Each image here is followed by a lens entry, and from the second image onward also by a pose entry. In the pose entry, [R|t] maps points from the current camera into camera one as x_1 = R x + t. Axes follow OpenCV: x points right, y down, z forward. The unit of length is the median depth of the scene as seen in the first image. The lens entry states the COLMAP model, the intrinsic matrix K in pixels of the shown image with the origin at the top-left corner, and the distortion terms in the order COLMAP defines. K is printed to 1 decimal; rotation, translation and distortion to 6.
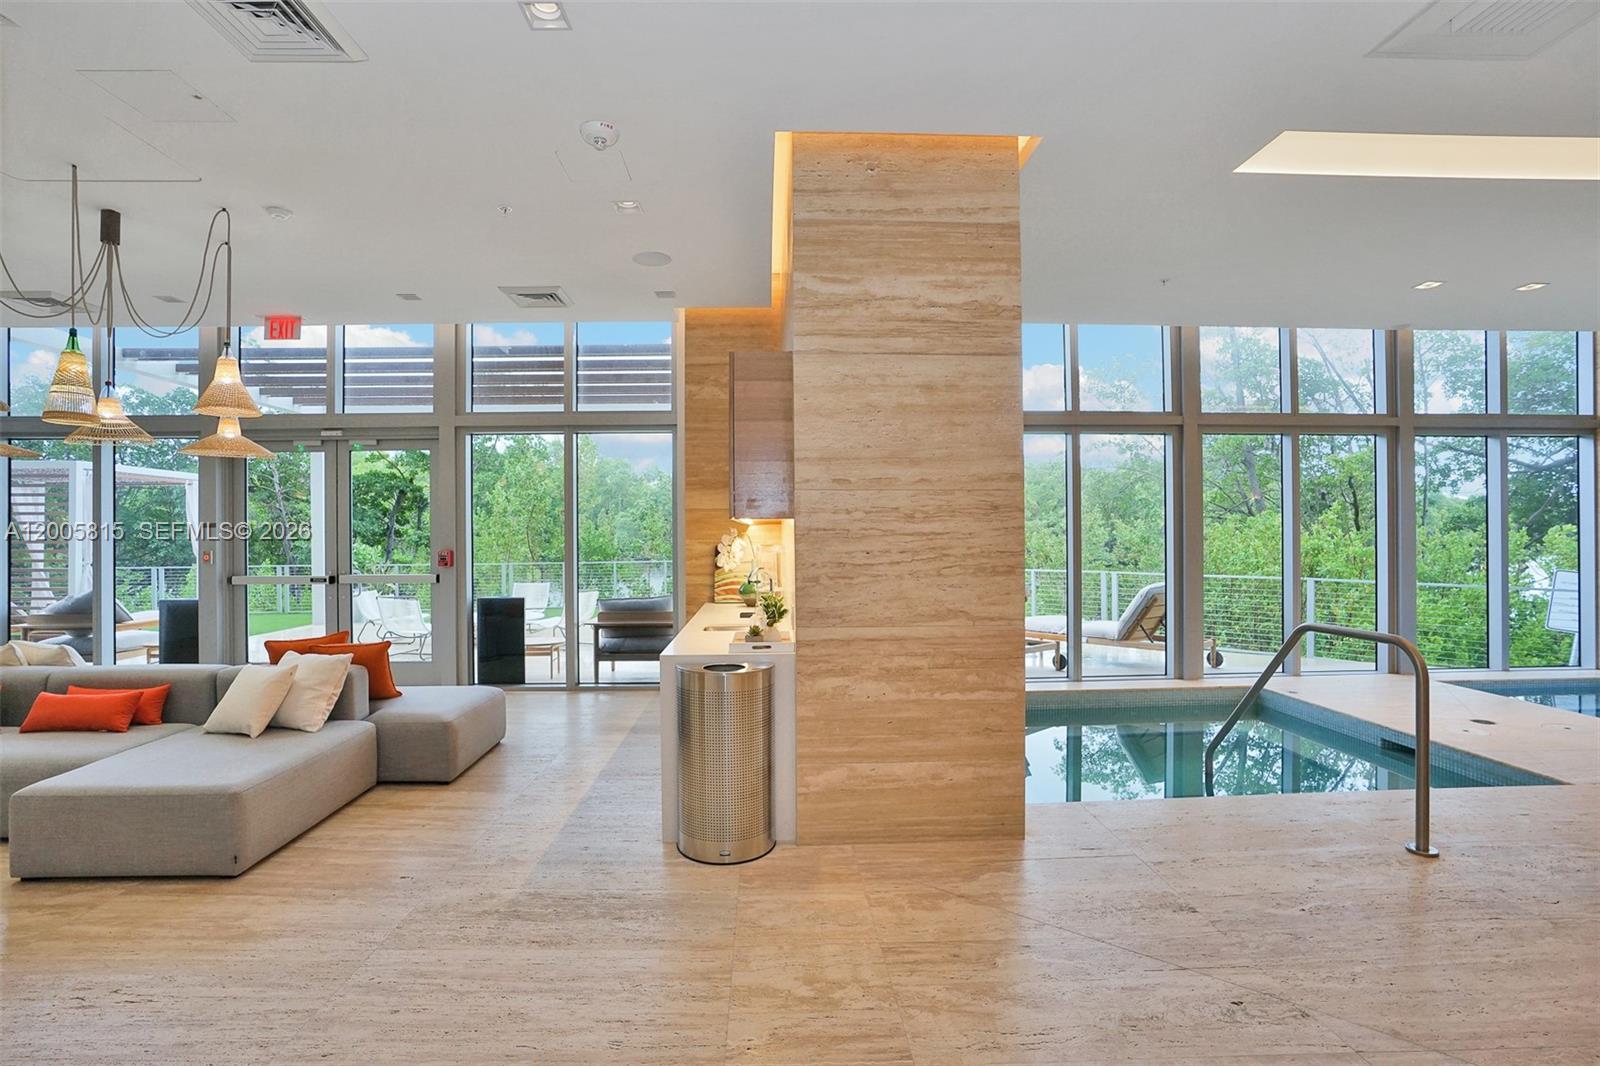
lens RADIAL K [[715.5, 0, 800.0], [0, 715.5, 533.0], [0, 0, 1]] dist [-0.066517, 0.026352]
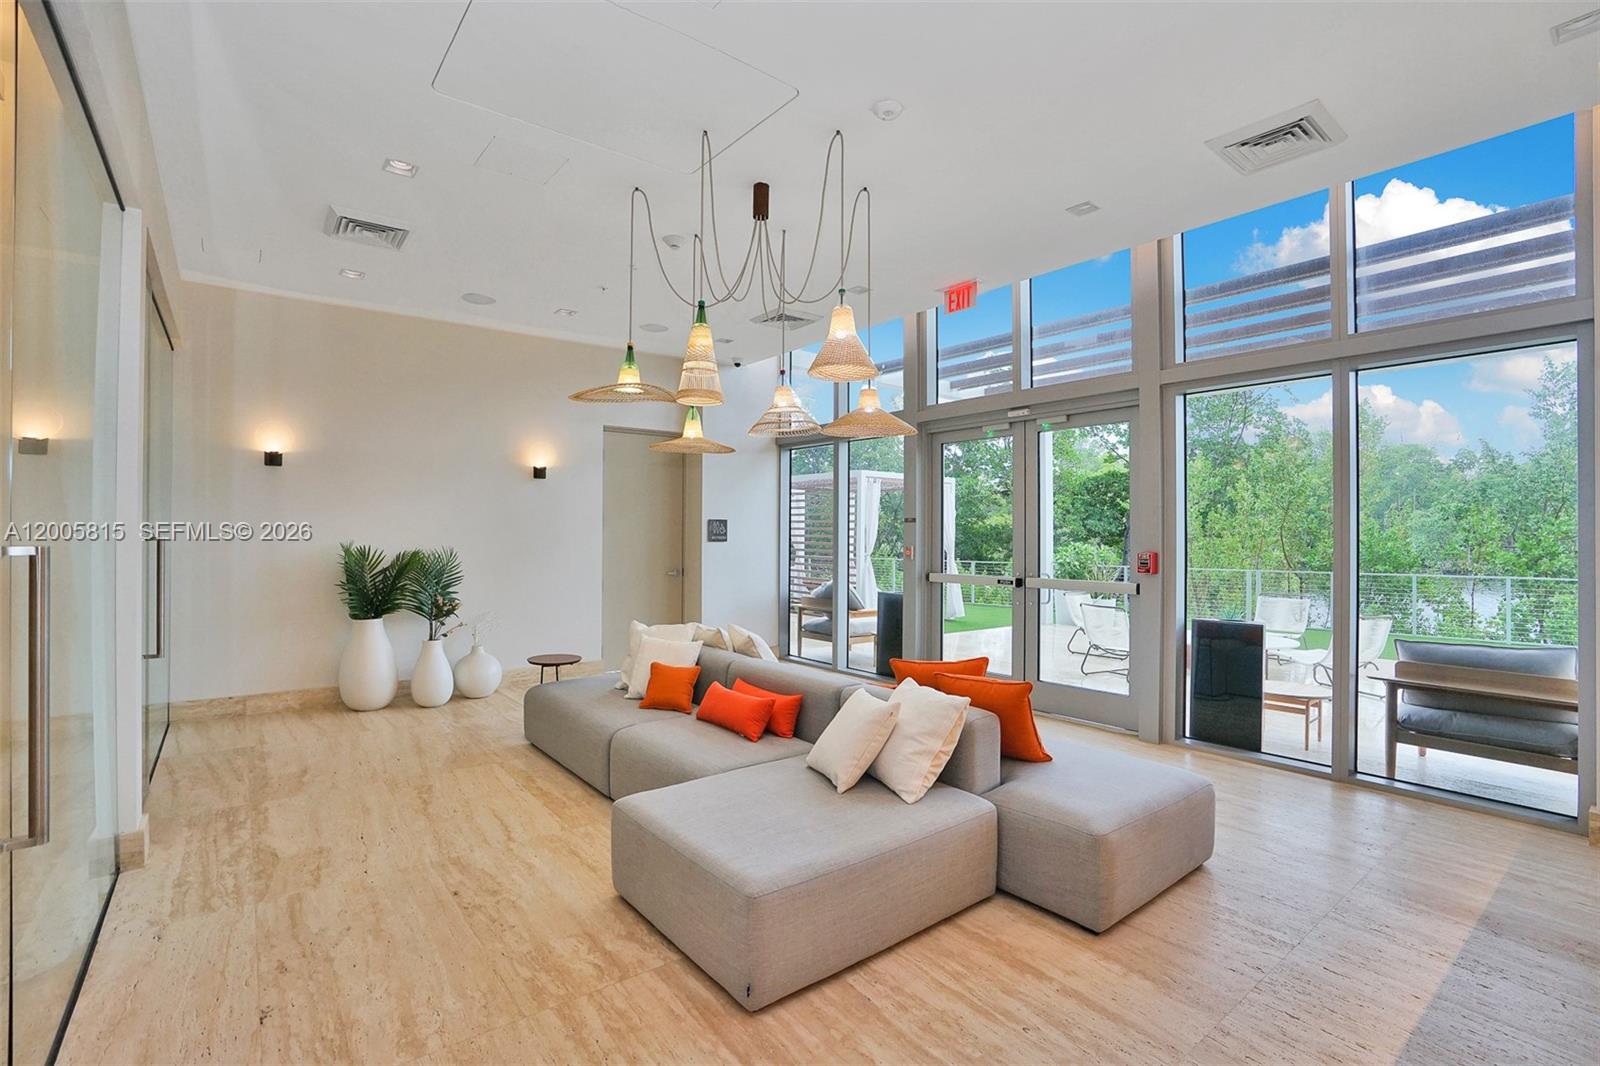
lens RADIAL K [[715.5, 0, 800.0], [0, 715.5, 533.0], [0, 0, 1]] dist [-0.066517, 0.026352]
pose [[0.560209, 0.005713, -0.828332, -0.097298], [-0.007997, 0.999967, 0.001488, 0.006615], [0.828313, 0.005791, 0.560236, 0.295039]]
